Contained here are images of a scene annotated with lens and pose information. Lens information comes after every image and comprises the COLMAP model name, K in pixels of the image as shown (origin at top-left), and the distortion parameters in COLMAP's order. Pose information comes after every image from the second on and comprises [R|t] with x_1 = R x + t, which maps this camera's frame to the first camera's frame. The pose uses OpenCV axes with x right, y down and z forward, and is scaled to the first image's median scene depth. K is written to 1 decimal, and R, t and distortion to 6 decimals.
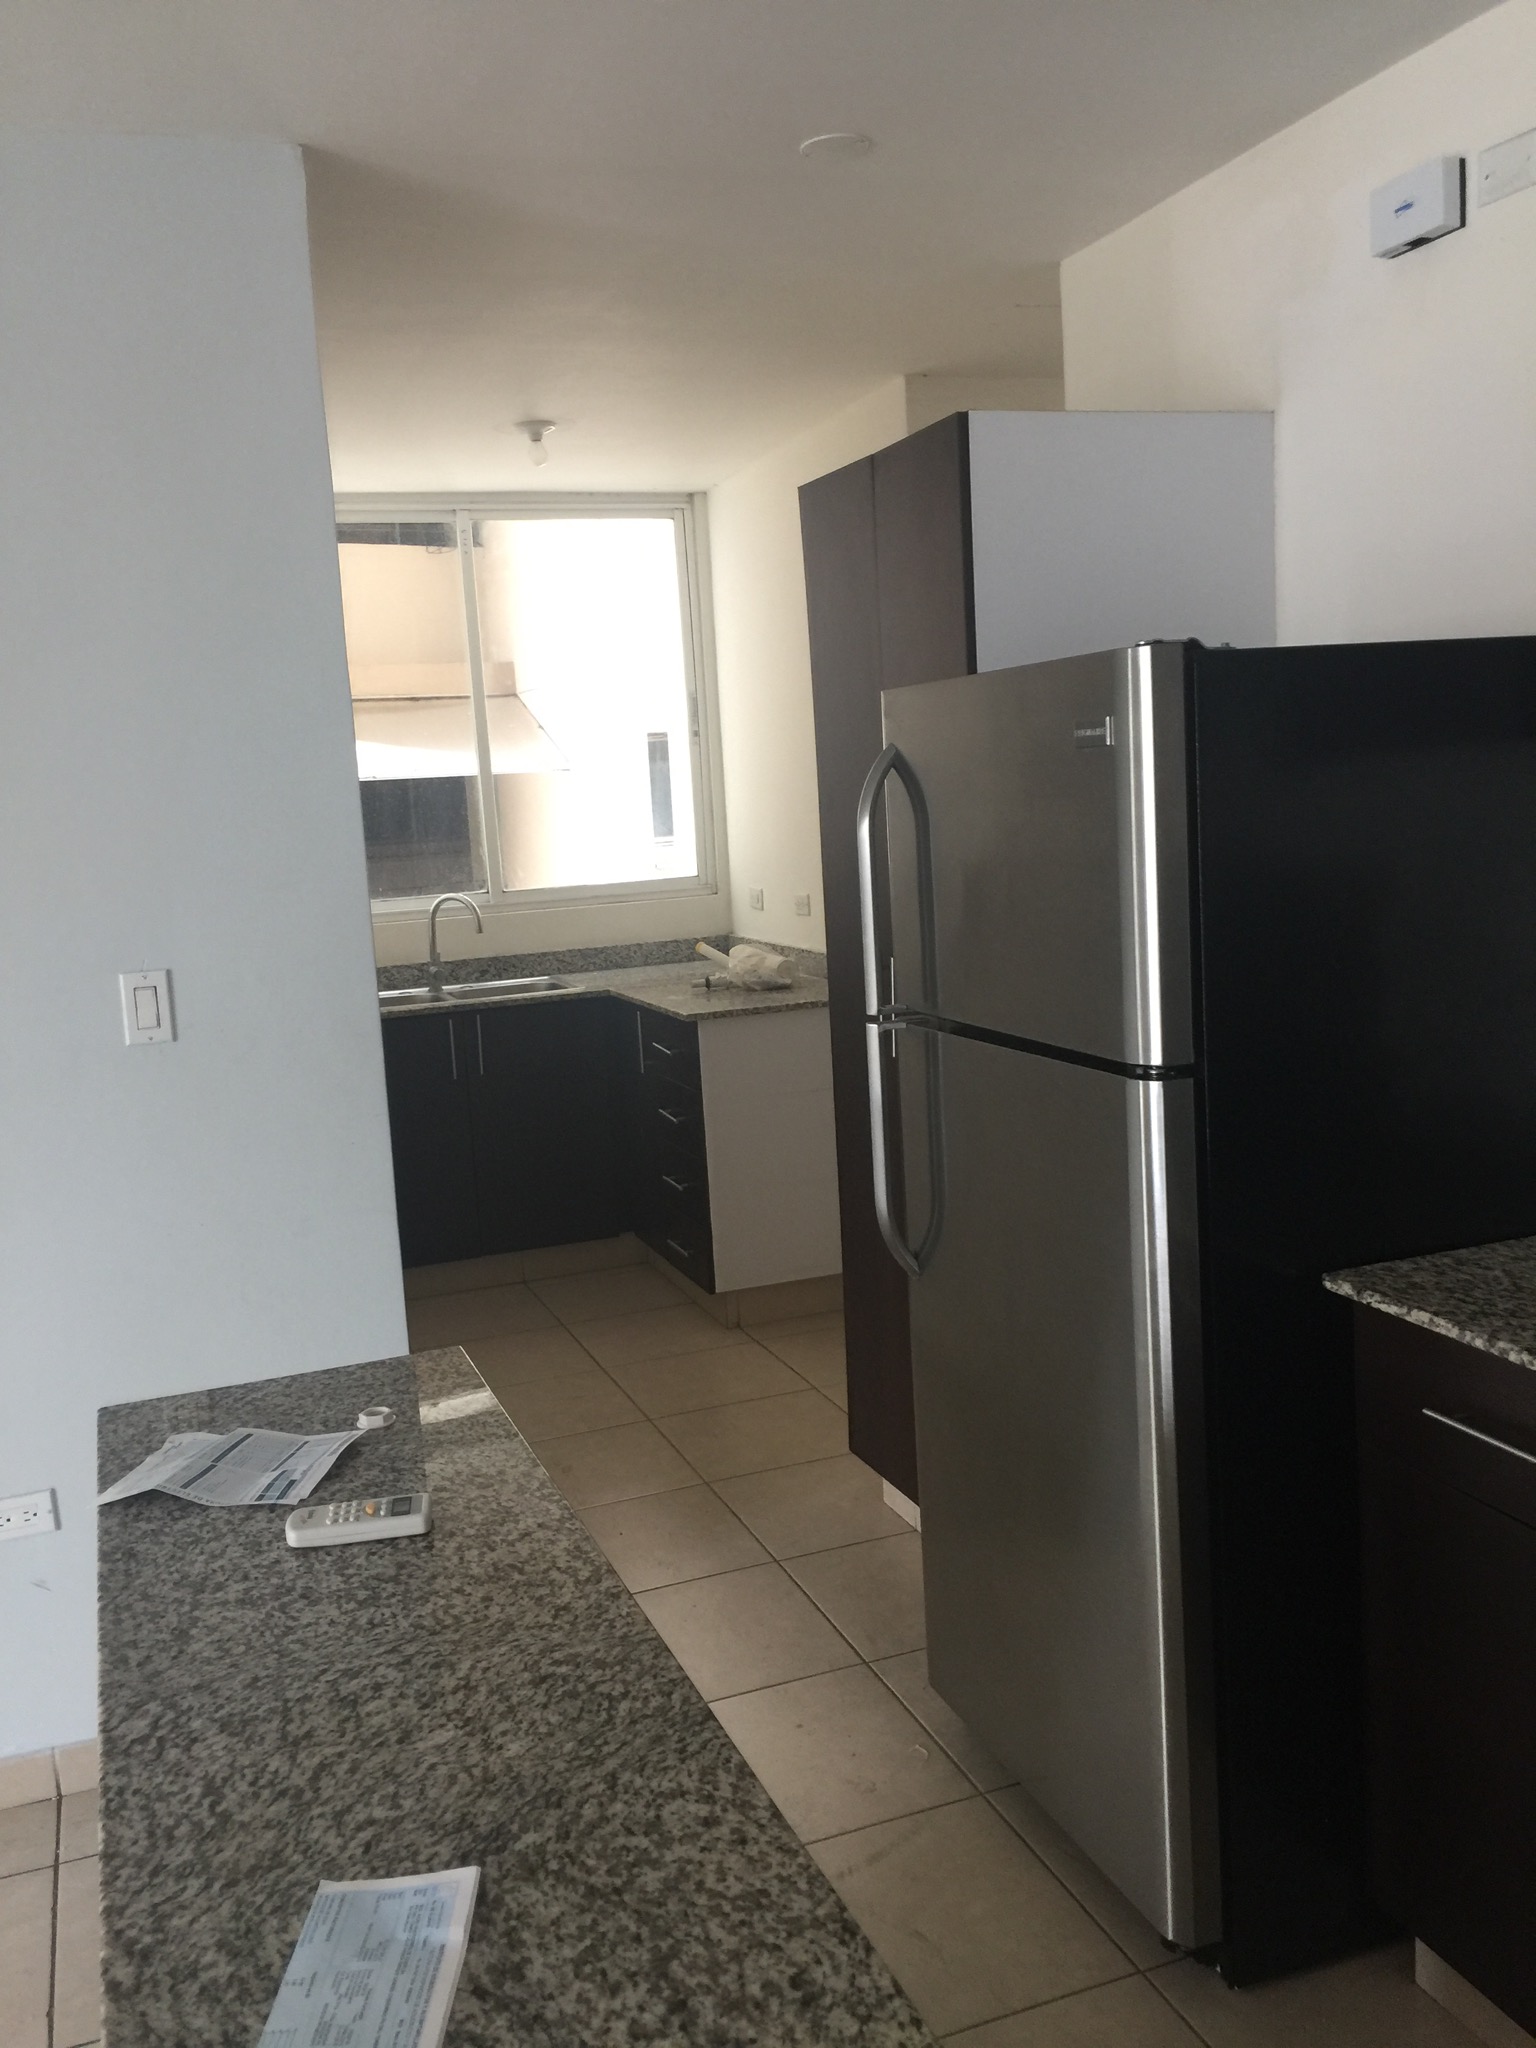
lens RADIAL K [[1727.5, 0, 764.4], [0, 1727.5, 1028.6], [0, 0, 1]] dist [0.009044, 0.000588]
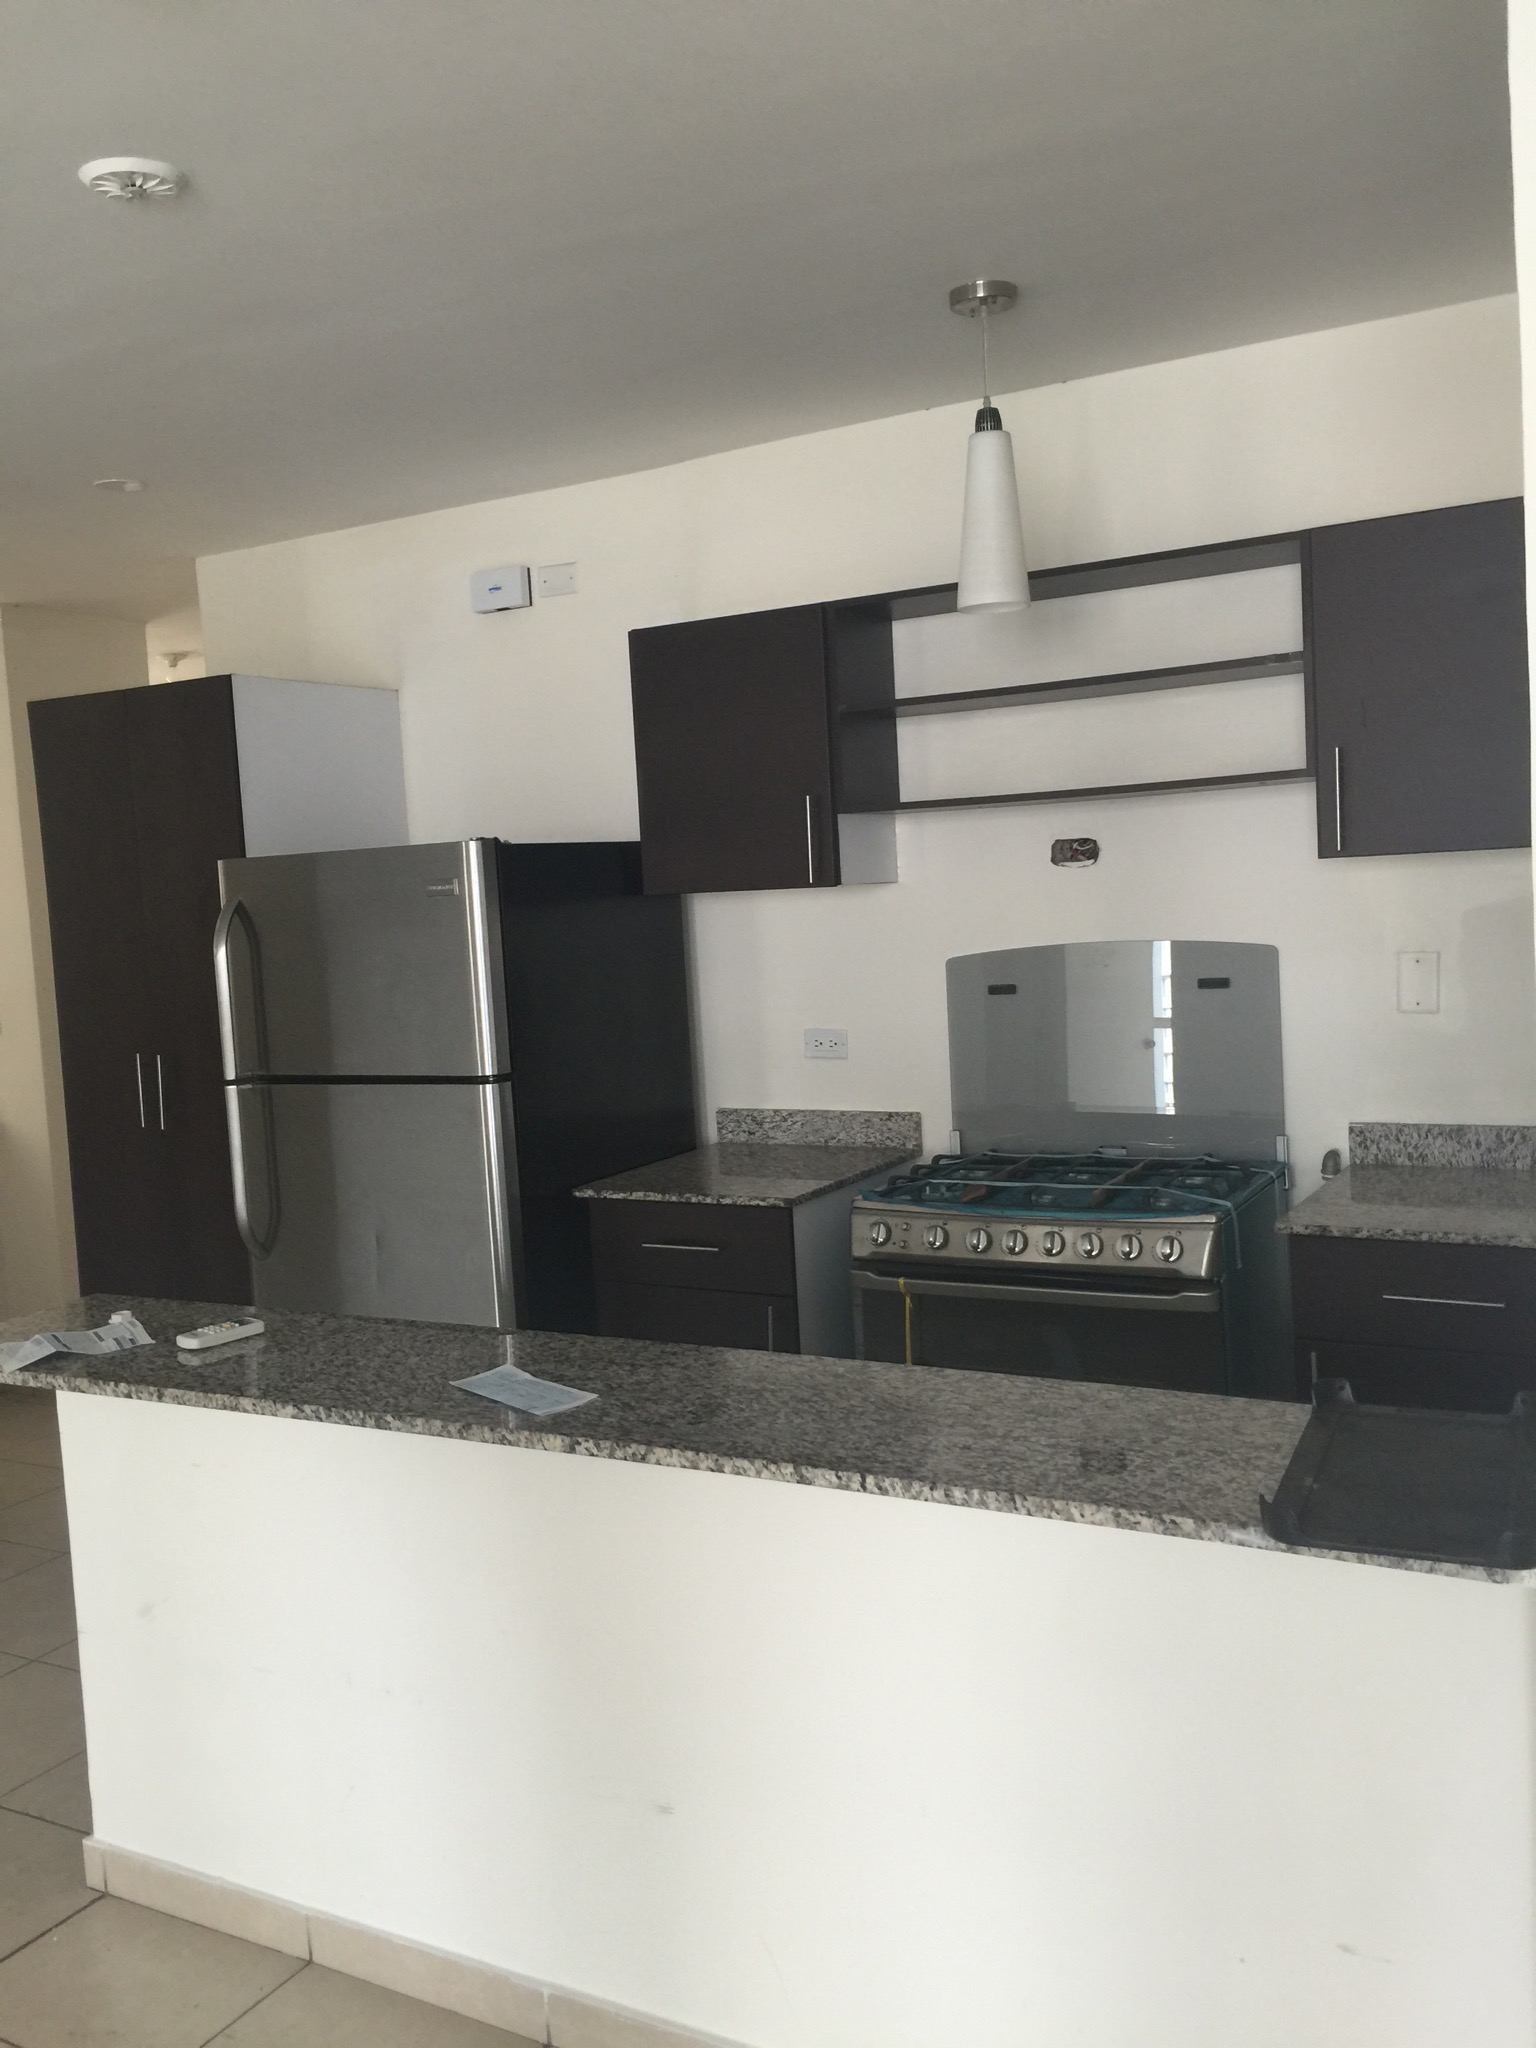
lens RADIAL K [[1727.5, 0, 767.9], [0, 1727.5, 1023.7], [0, 0, 1]] dist [0.009044, 0.000588]
pose [[0.753374, -0.035291, 0.656644, -0.722081], [0.104053, 0.992376, -0.066047, 0.116091], [-0.649308, 0.118084, 0.751303, -0.515524]]
